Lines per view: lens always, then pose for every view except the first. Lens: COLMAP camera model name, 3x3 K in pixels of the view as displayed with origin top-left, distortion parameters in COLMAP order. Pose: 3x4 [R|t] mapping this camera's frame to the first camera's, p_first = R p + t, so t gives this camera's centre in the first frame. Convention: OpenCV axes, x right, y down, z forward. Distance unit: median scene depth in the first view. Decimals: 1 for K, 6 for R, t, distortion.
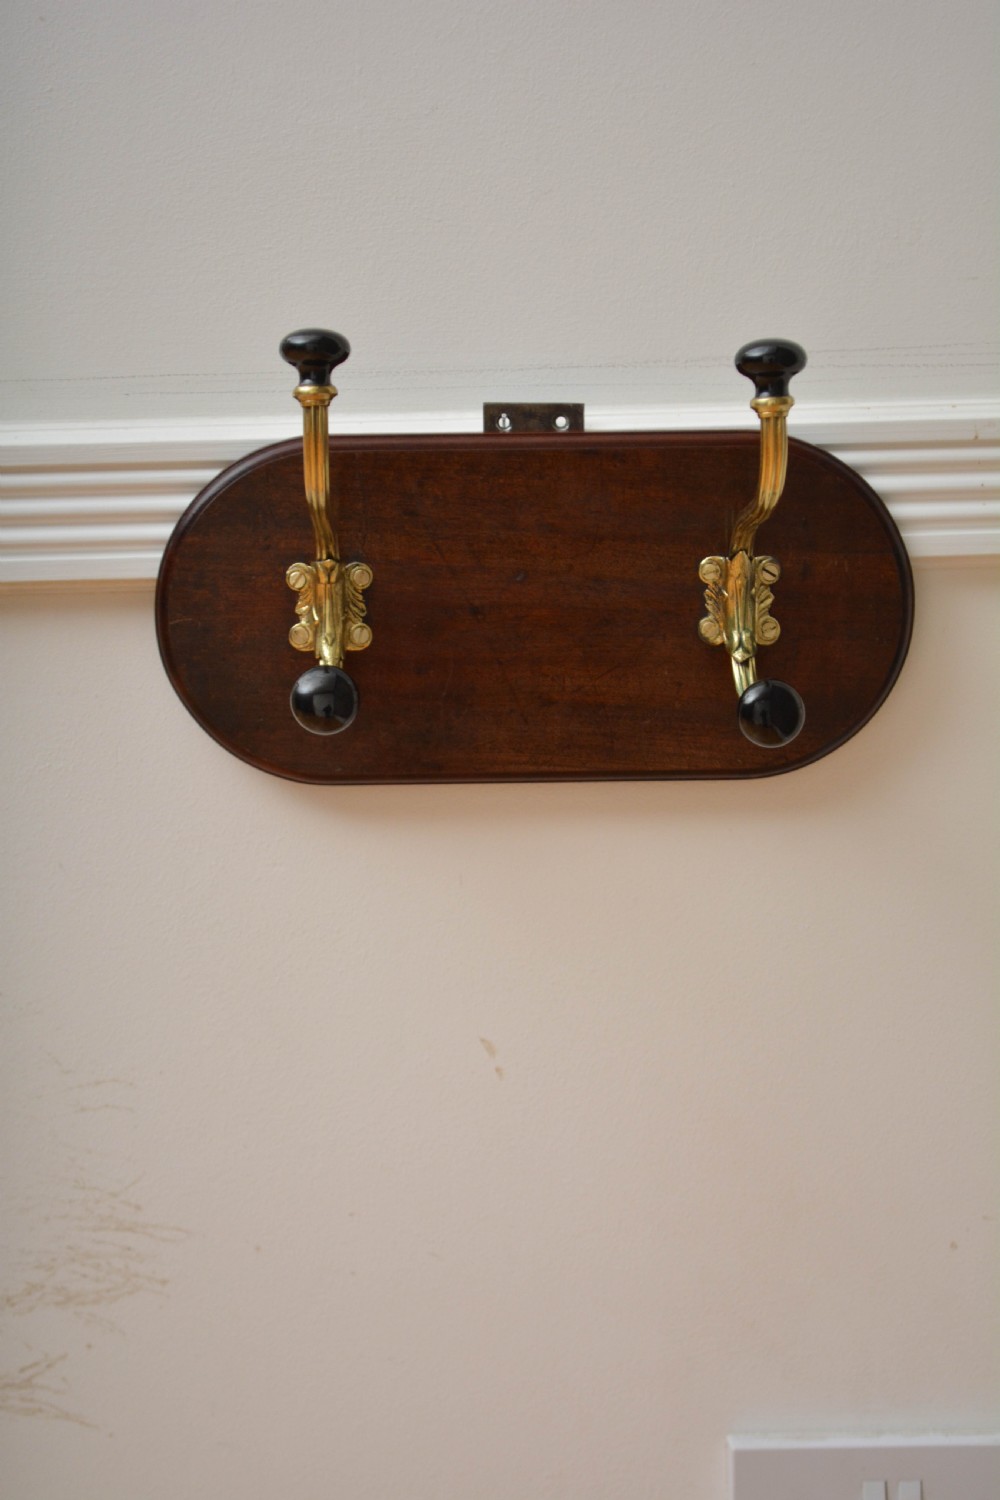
lens RADIAL K [[3347.0, 0, 500.8], [0, 3347.0, 767.9], [0, 0, 1]] dist [0.025091, 0.102981]
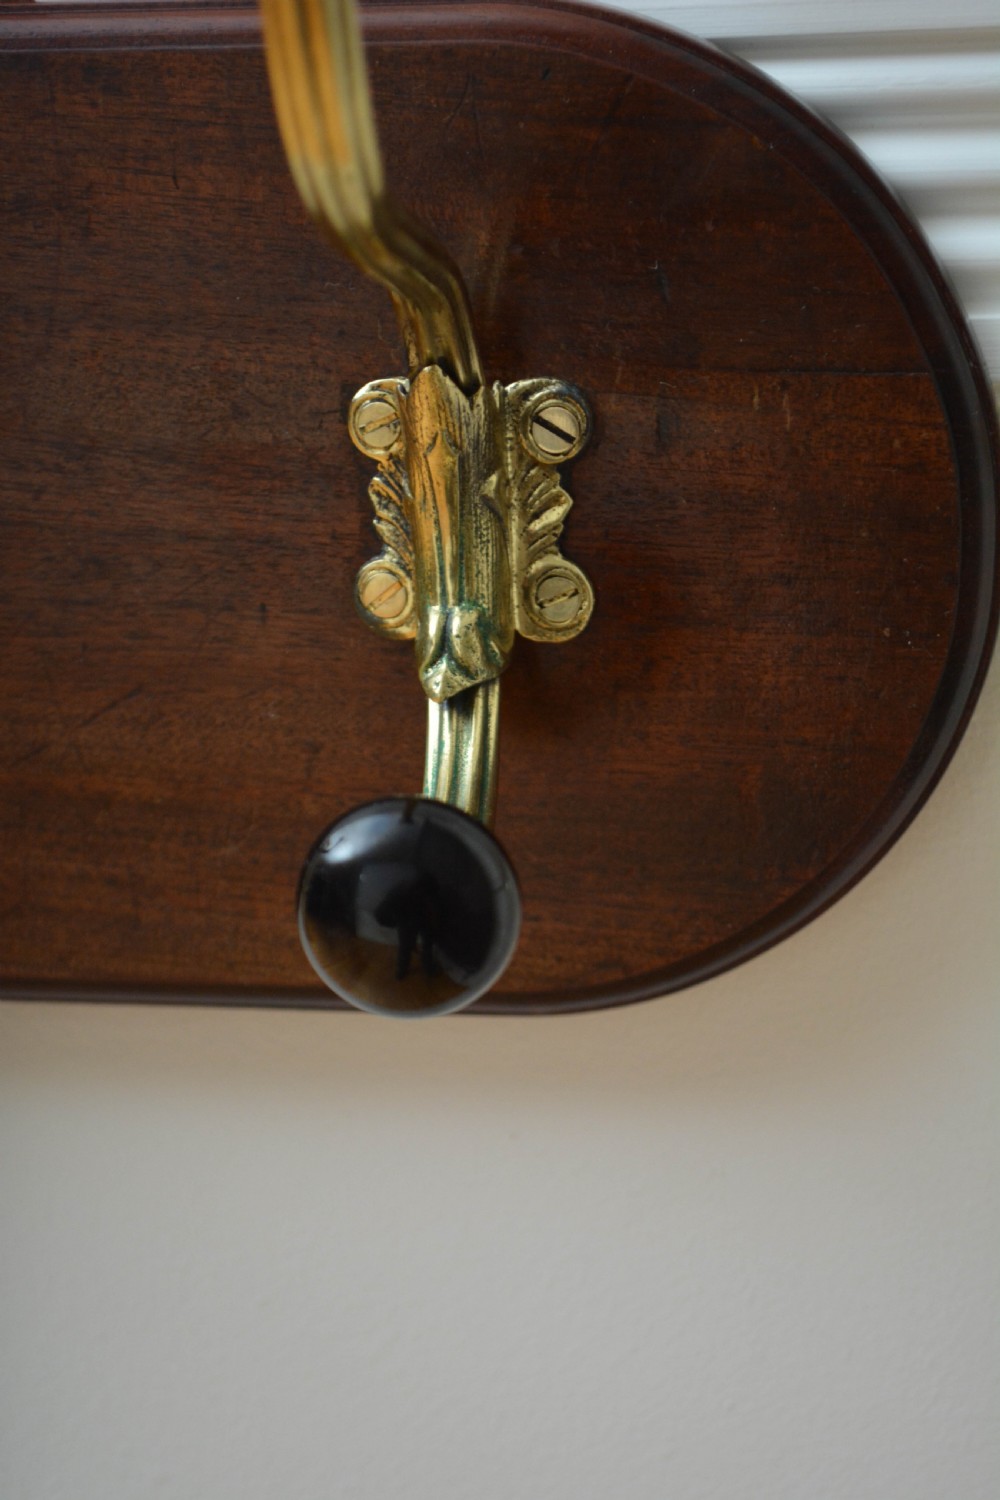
lens RADIAL K [[3347.0, 0, 500.8], [0, 3347.0, 767.9], [0, 0, 1]] dist [0.025091, 0.102981]
pose [[0.980698, 0.031481, -0.192978, 0.140110], [-0.017739, 0.997209, 0.072527, -0.048650], [0.194723, -0.067704, 0.978519, 0.669617]]
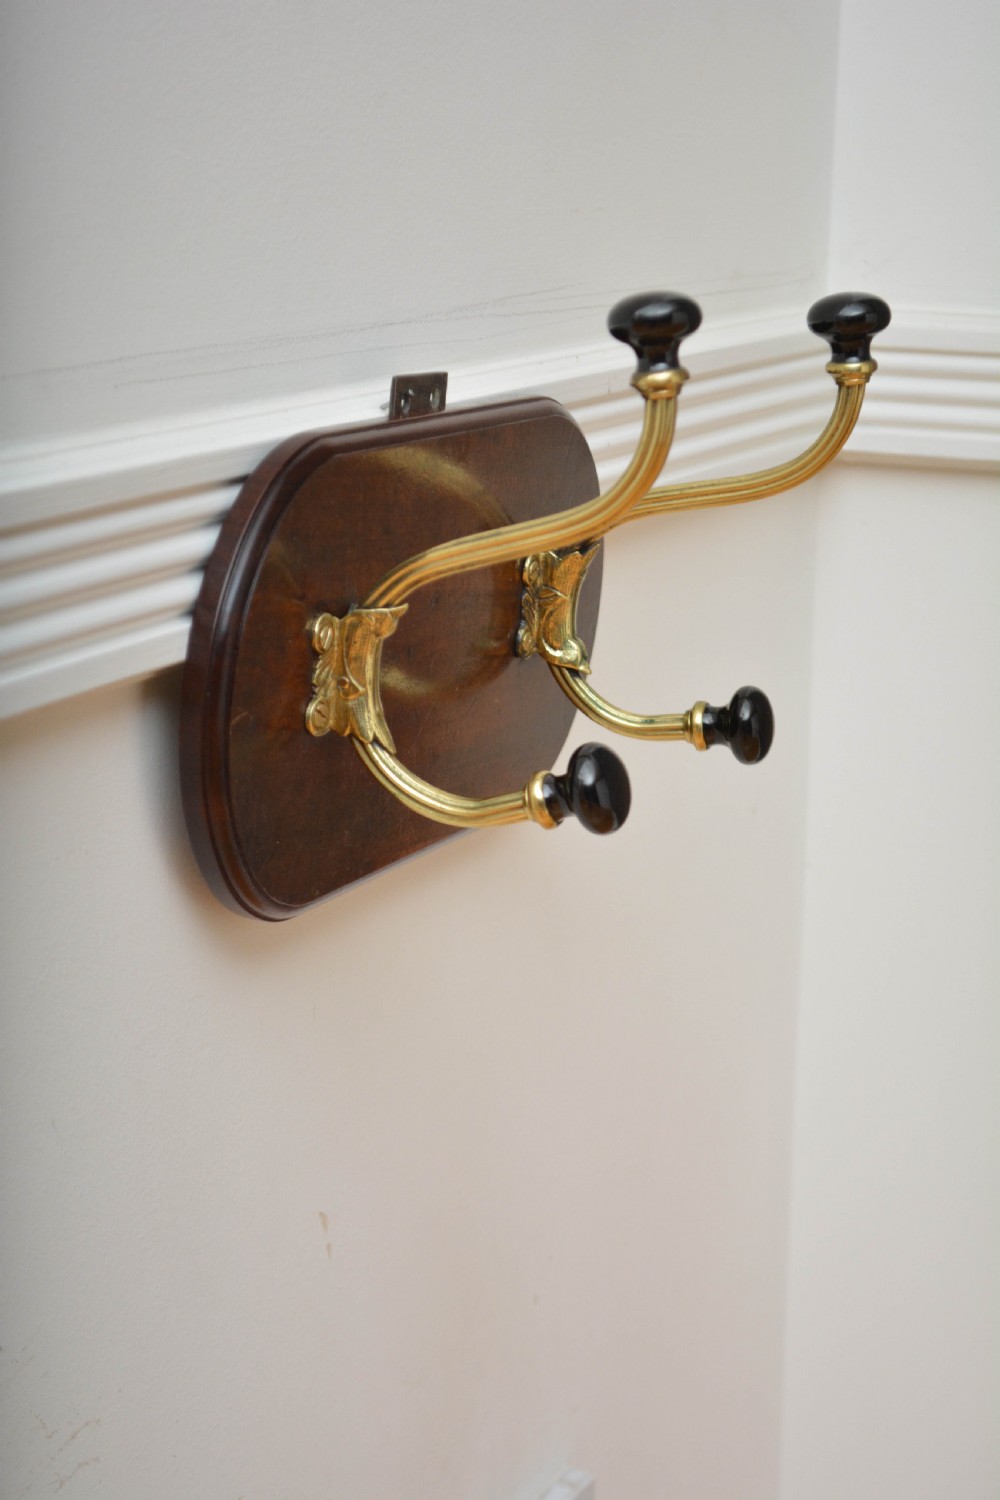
lens RADIAL K [[3347.0, 0, 500.8], [0, 3347.0, 767.9], [0, 0, 1]] dist [0.025091, 0.102981]
pose [[0.378424, -0.149246, 0.913521, -0.697385], [0.106271, 0.987395, 0.117292, -0.107806], [-0.919511, 0.052695, 0.389515, 0.687594]]
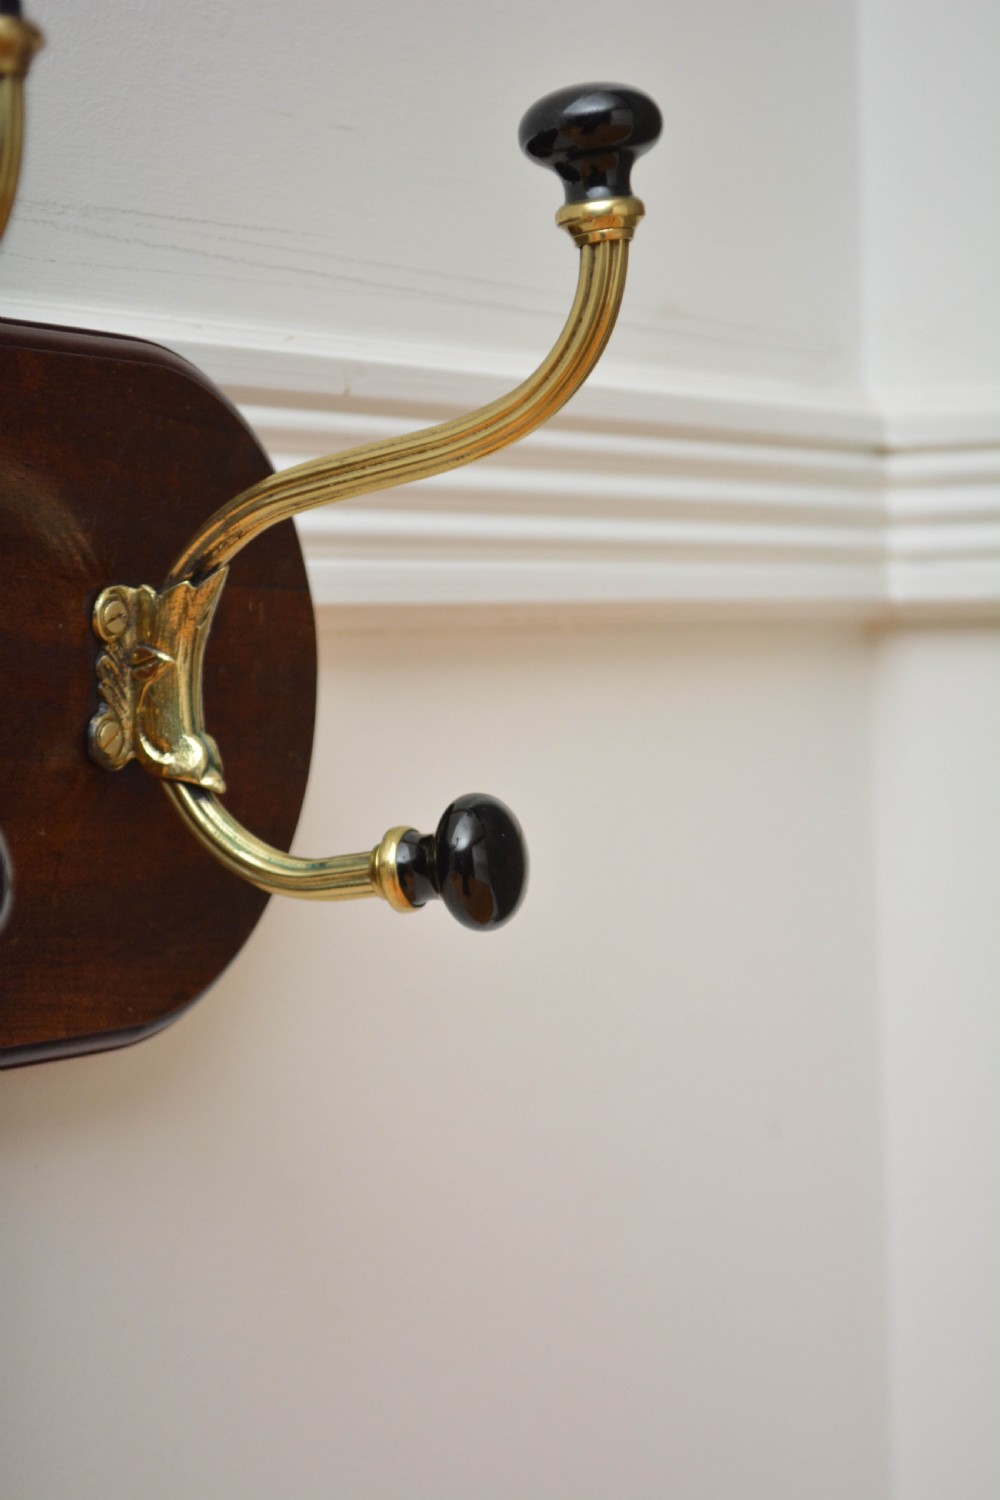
lens RADIAL K [[3347.0, 0, 500.8], [0, 3347.0, 767.9], [0, 0, 1]] dist [0.025091, 0.102981]
pose [[0.510958, -0.019650, 0.859381, -0.324989], [0.138962, 0.988477, -0.060020, -0.000124], [-0.848299, 0.150089, 0.507801, 0.707836]]
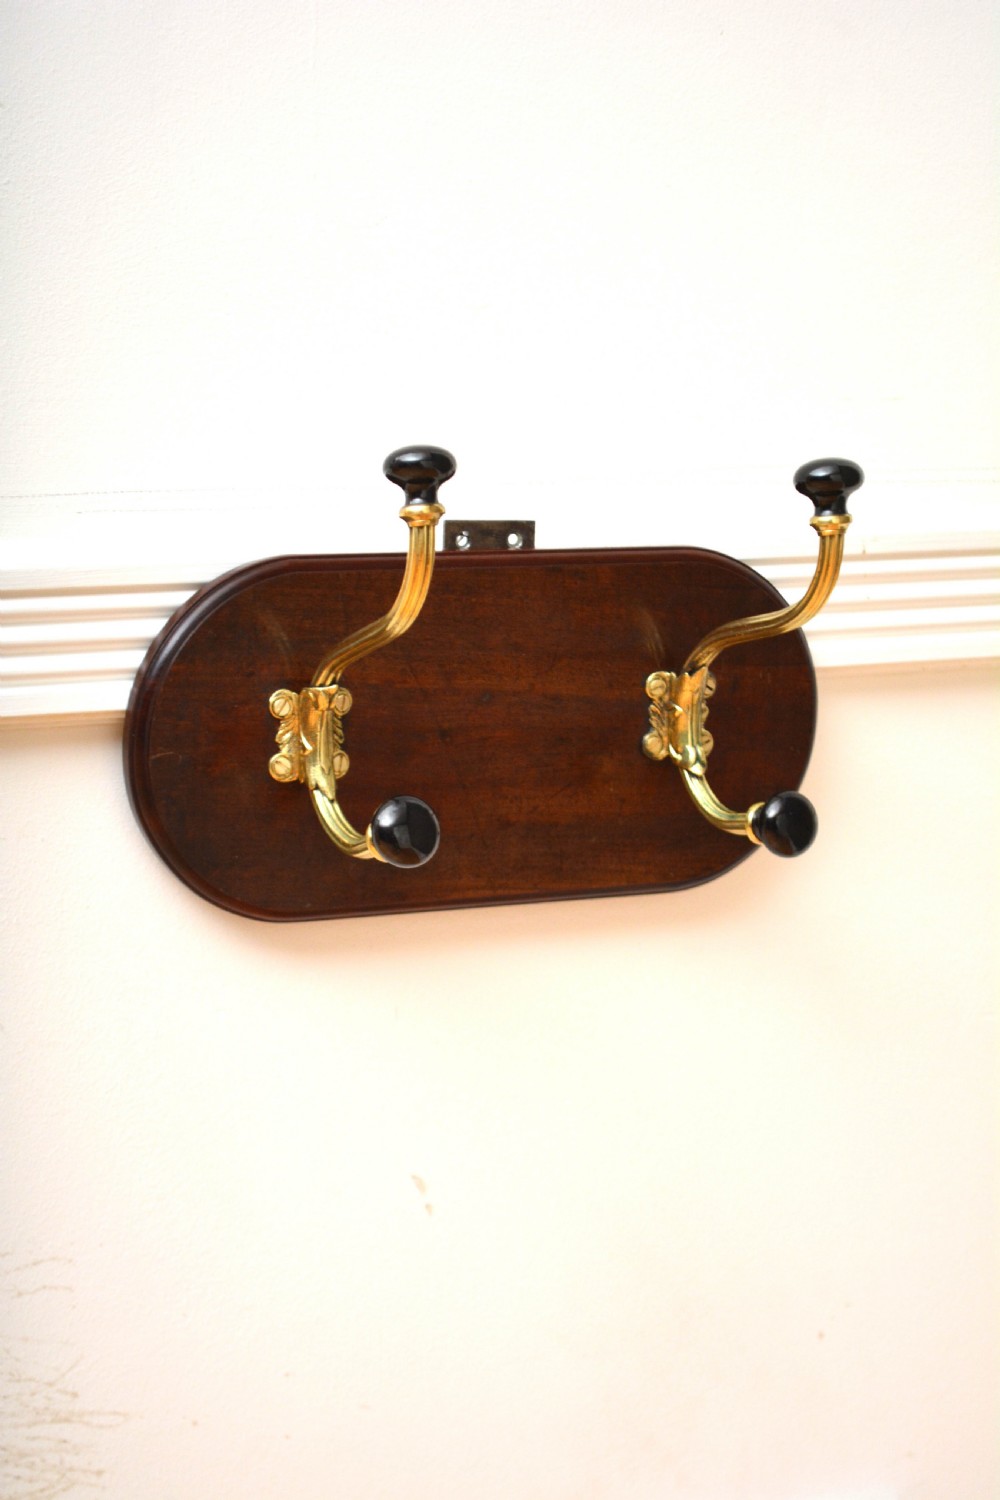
lens RADIAL K [[3347.0, 0, 500.8], [0, 3347.0, 767.9], [0, 0, 1]] dist [0.025091, 0.102981]
pose [[0.889223, -0.037285, 0.455952, -0.436923], [0.051286, 0.998515, -0.018370, -0.018353], [-0.454590, 0.039719, 0.889815, 0.128188]]
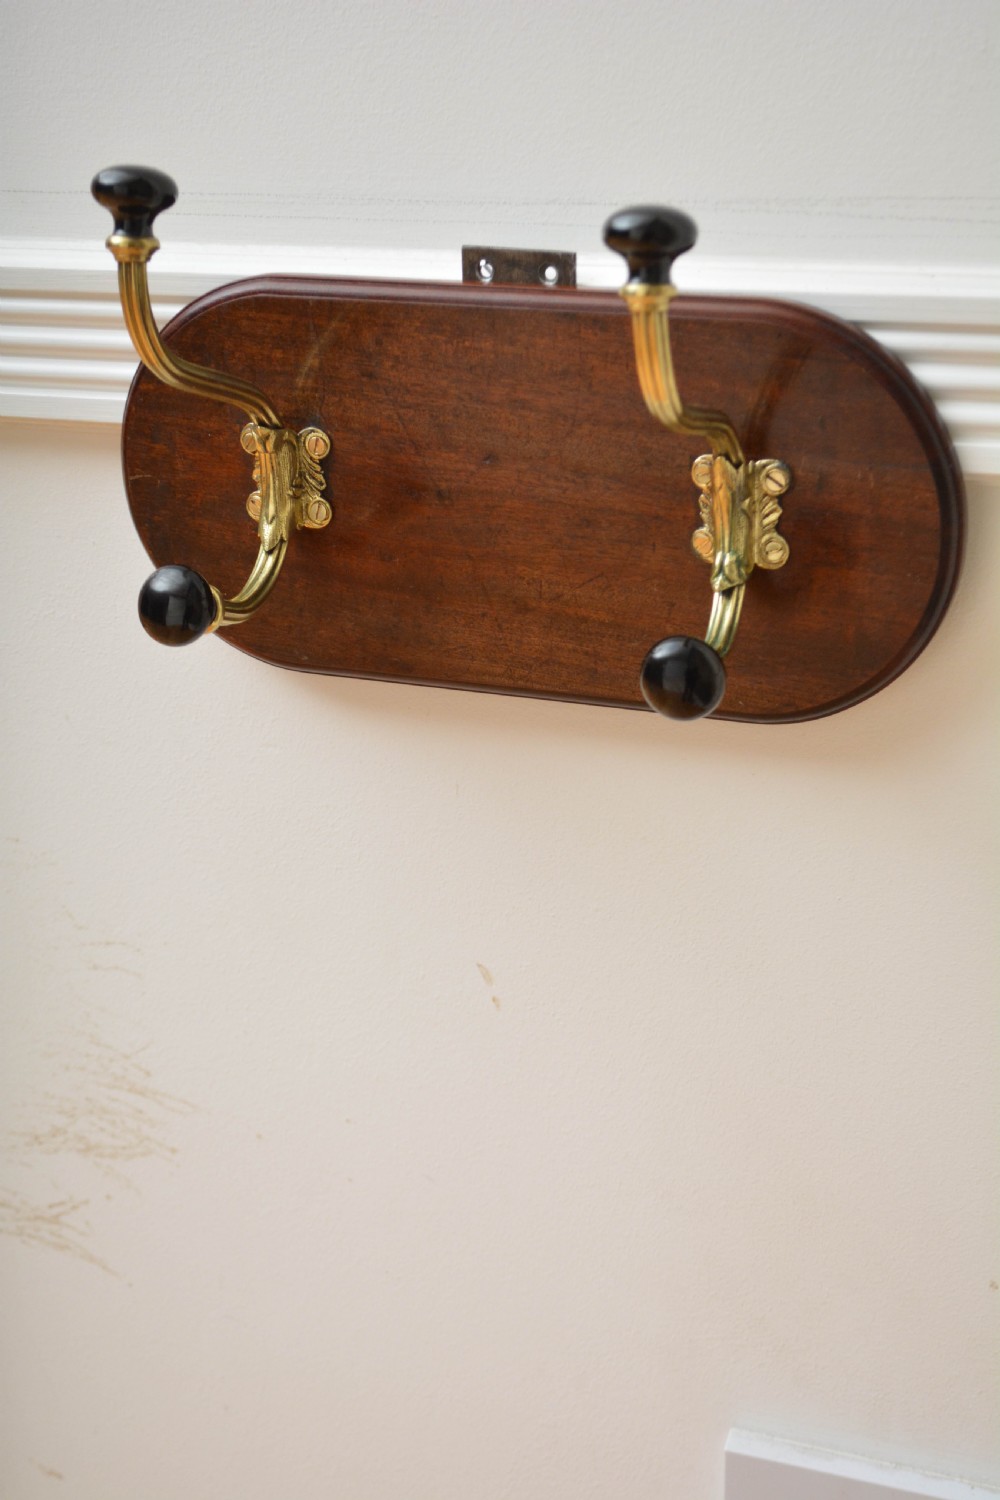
lens RADIAL K [[2500.6, 0, 499.9], [0, 2500.6, 769.5], [0, 0, 1]] dist [-0.009370, -0.004510]
pose [[0.917304, 0.130964, -0.376034, 0.252724], [-0.065343, 0.981072, 0.182285, -0.095035], [0.392789, -0.142639, 0.908499, 0.422178]]
